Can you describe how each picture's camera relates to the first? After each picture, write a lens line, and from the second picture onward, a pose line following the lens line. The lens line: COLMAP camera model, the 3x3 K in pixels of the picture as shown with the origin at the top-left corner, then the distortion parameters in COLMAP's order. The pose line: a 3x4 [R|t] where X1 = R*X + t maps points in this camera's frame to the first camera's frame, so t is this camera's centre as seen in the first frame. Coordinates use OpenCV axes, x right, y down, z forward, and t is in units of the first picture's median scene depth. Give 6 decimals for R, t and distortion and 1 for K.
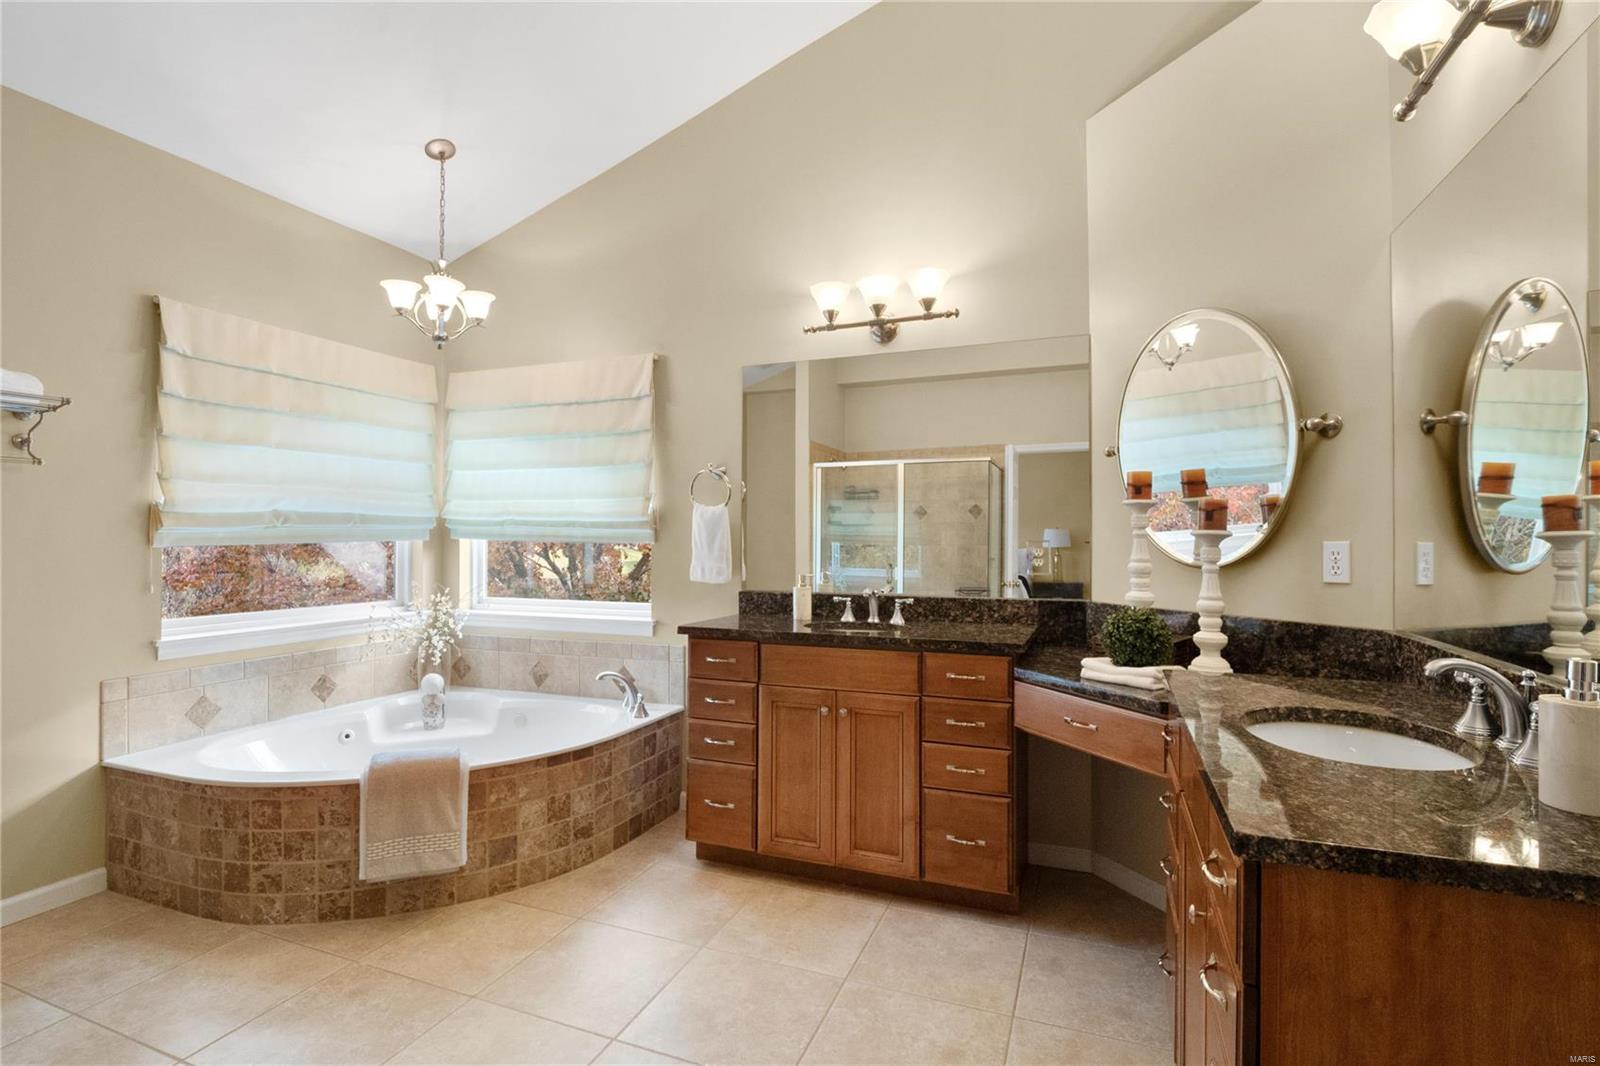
lens RADIAL K [[757.7, 0, 796.9], [0, 757.7, 527.9], [0, 0, 1]] dist [-0.005185, -0.000680]
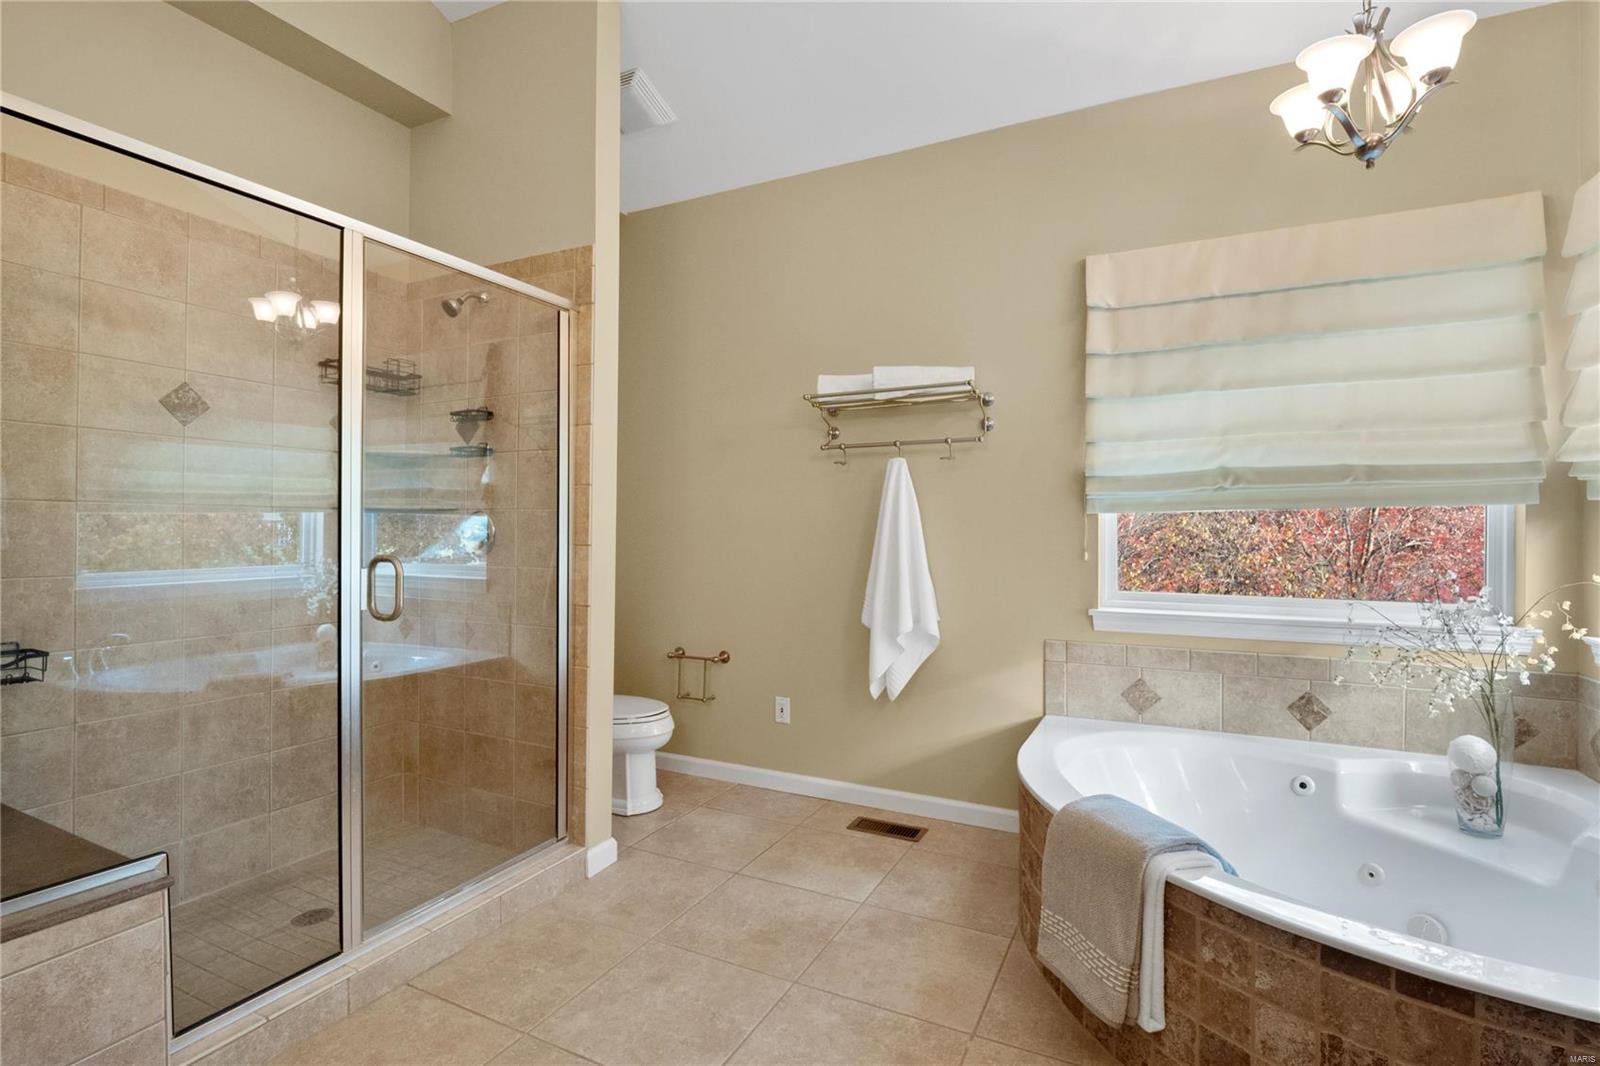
lens RADIAL K [[757.7, 0, 796.9], [0, 757.7, 527.9], [0, 0, 1]] dist [-0.005185, -0.000680]
pose [[-0.086179, -0.003092, -0.996275, 0.146906], [0.009716, 0.999945, -0.003944, 0.040300], [0.996232, -0.010020, -0.086144, 0.646456]]
